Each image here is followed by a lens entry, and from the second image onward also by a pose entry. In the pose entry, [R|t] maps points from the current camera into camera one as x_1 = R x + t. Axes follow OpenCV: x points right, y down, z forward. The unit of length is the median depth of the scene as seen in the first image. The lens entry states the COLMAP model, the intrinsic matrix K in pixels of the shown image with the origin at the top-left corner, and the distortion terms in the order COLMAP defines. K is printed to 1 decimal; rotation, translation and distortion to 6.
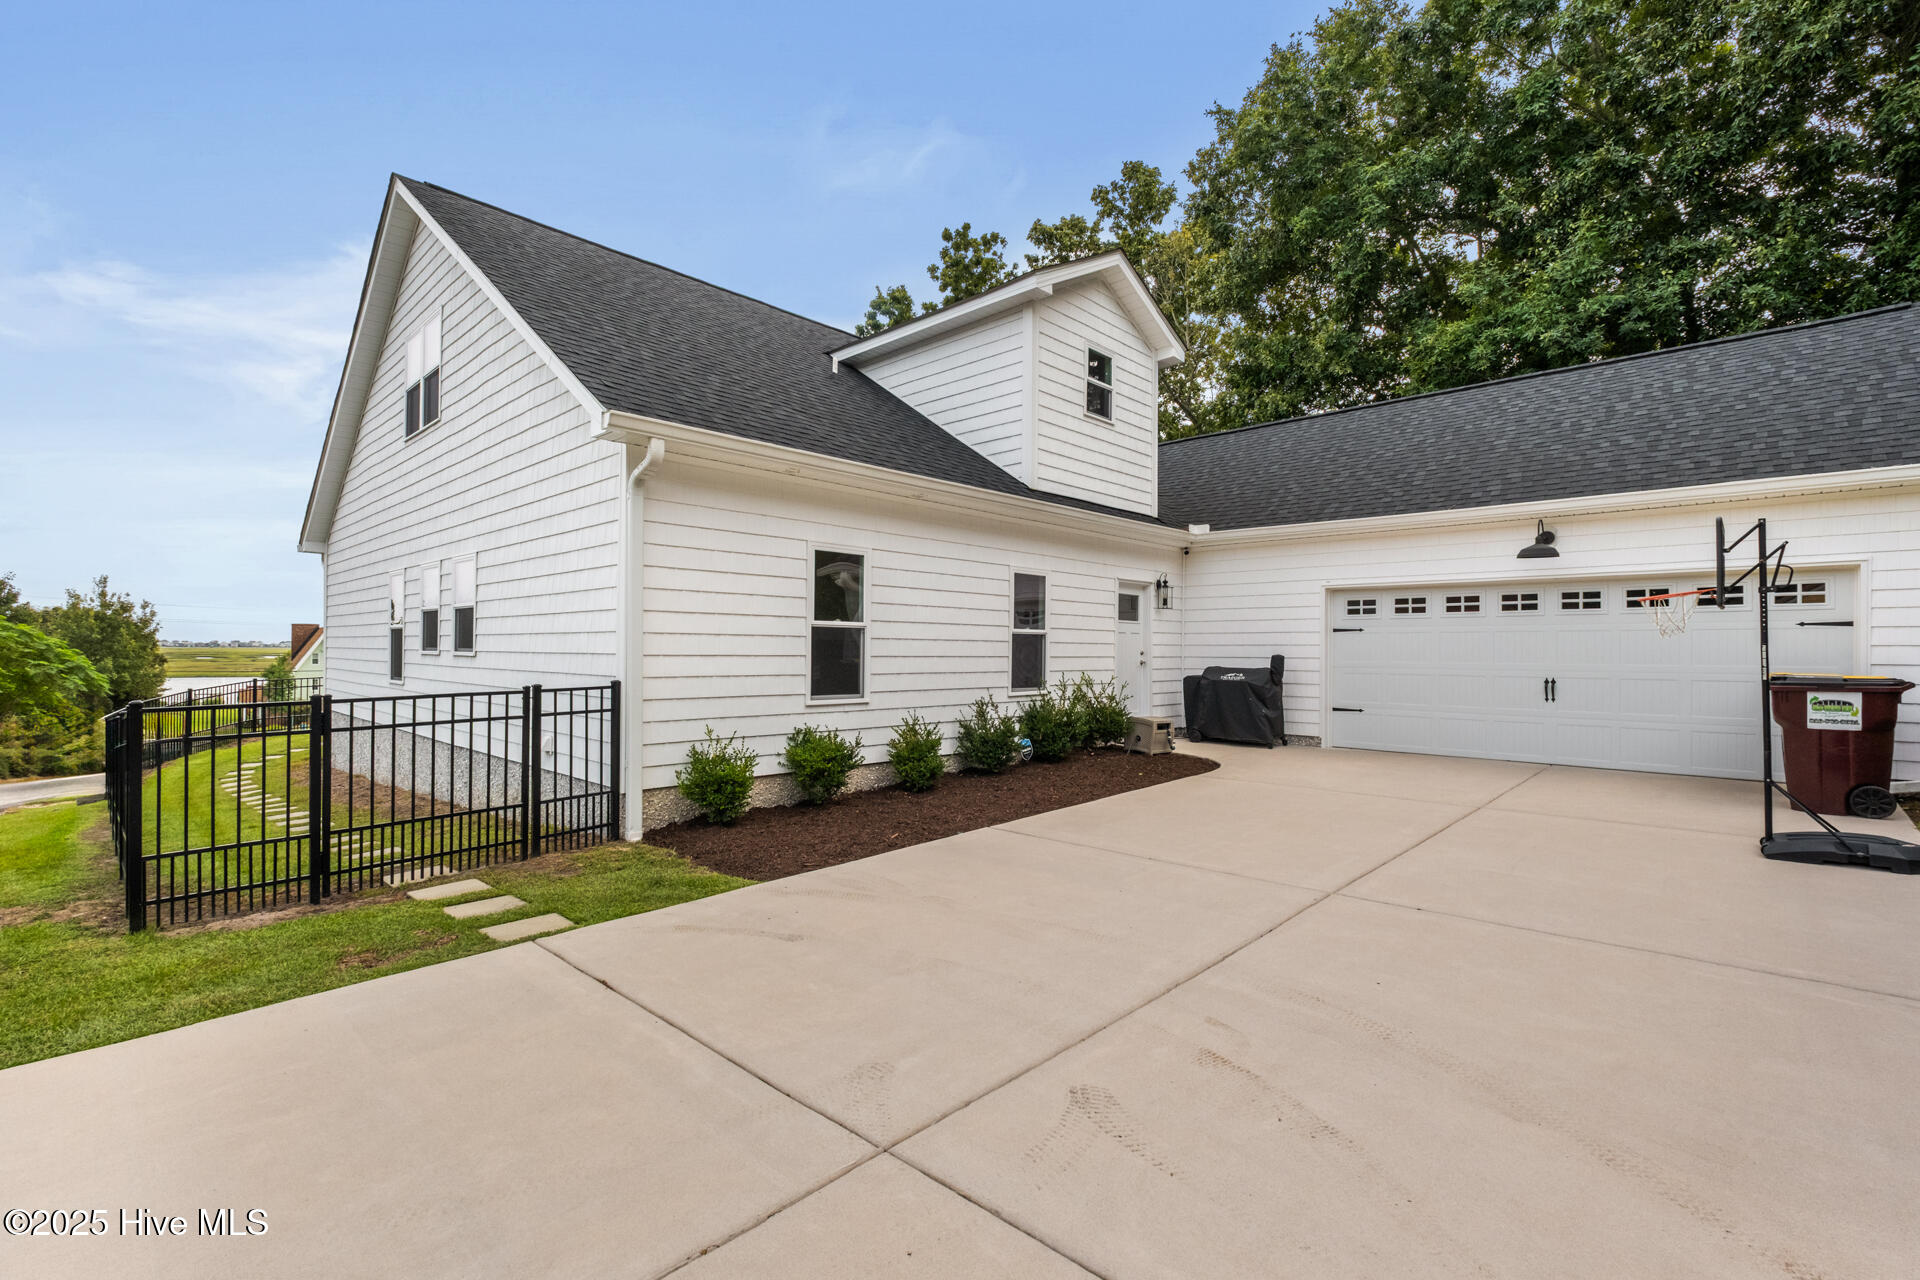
lens RADIAL K [[819.5, 0, 960.0], [0, 819.5, 640.0], [0, 0, 1]] dist [-0.001172, -0.000389]
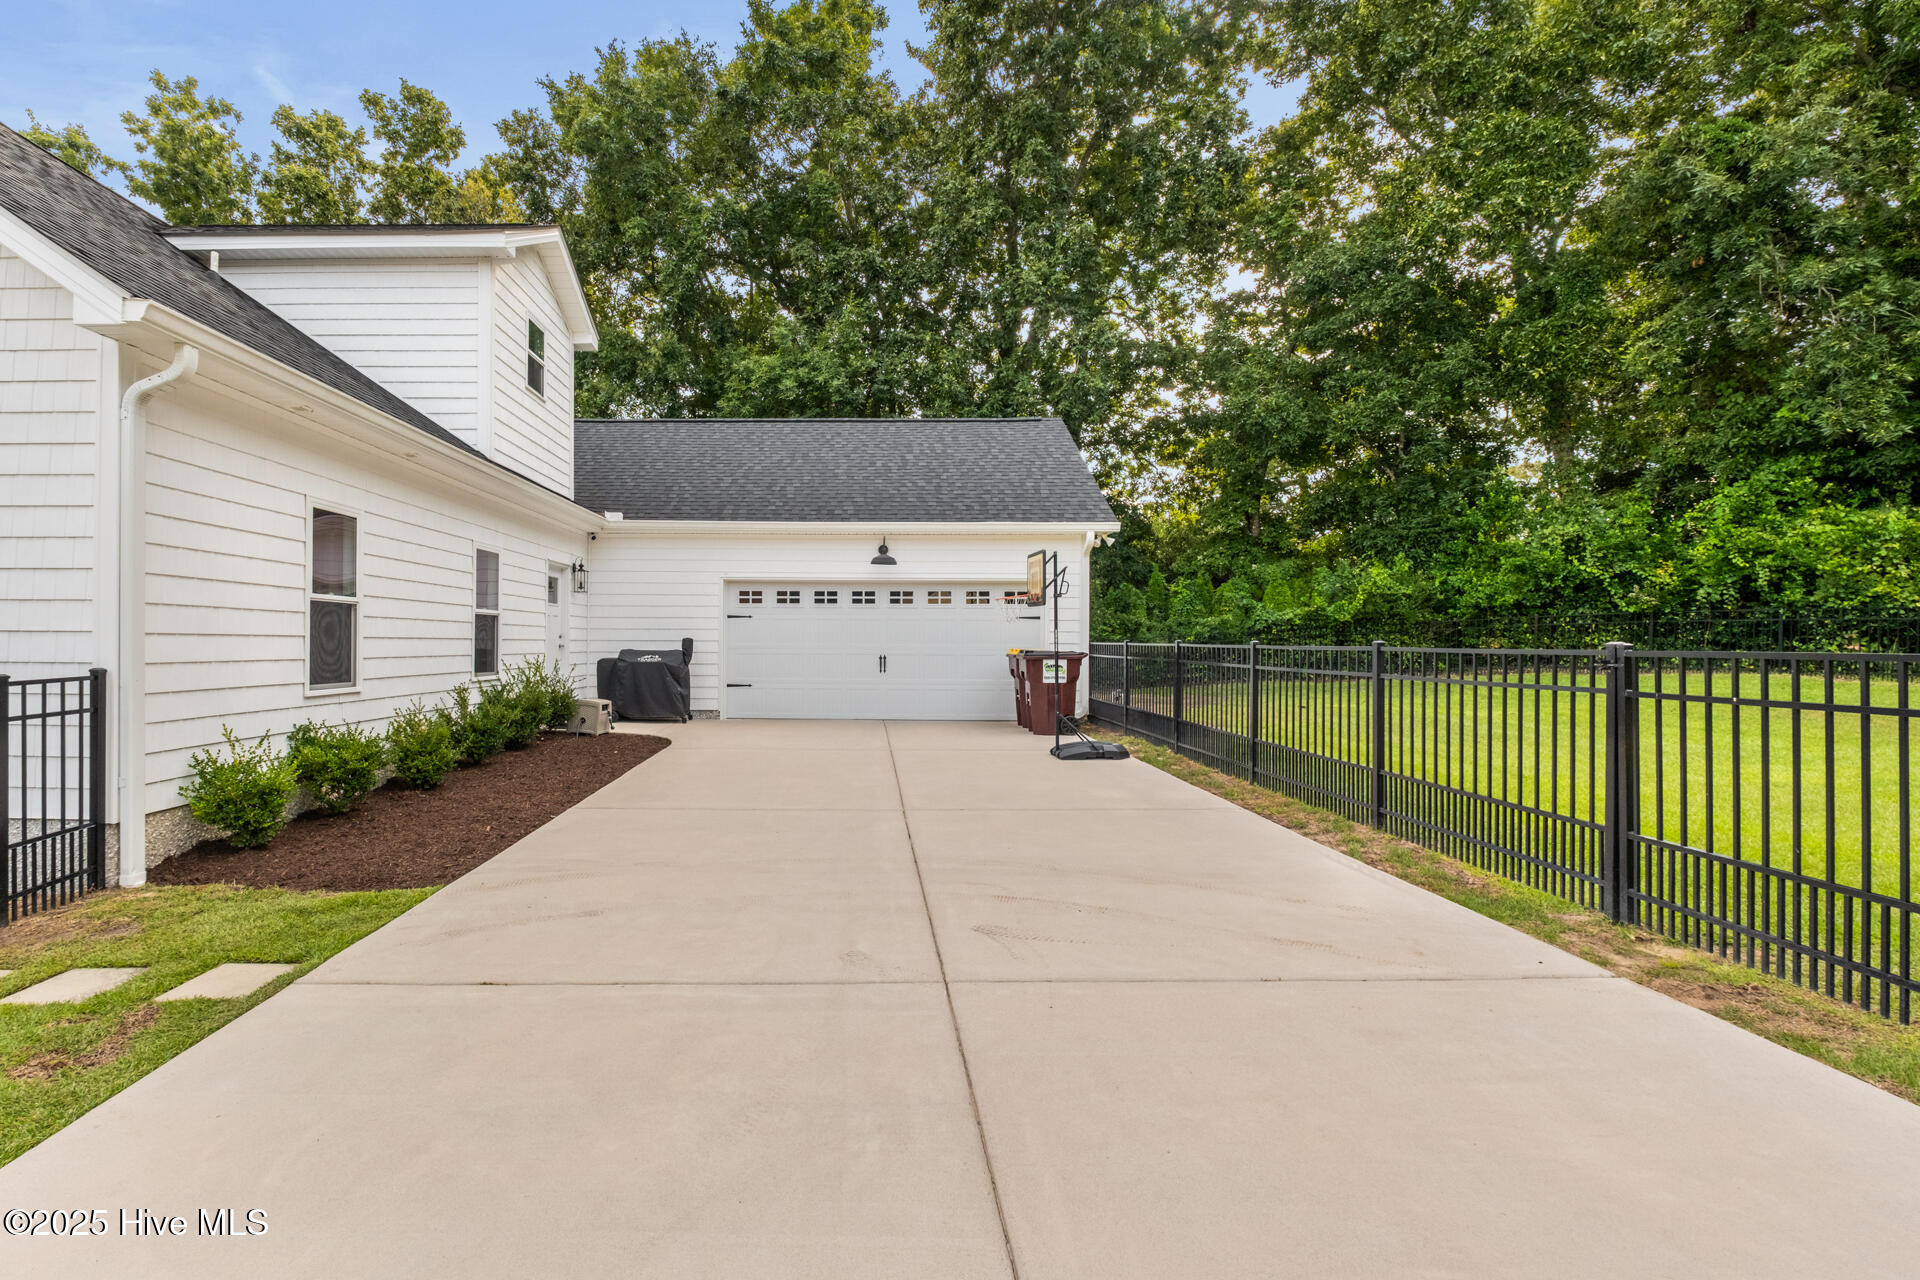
lens RADIAL K [[870.7, 0, 810.1], [0, 870.7, 636.3], [0, 0, 1]] dist [0.001450, -0.008267]
pose [[0.752194, 0.002308, 0.658938, -0.291376], [-0.009860, 0.999921, 0.007752, 0.005823], [-0.658868, -0.012328, 0.752158, 0.010661]]
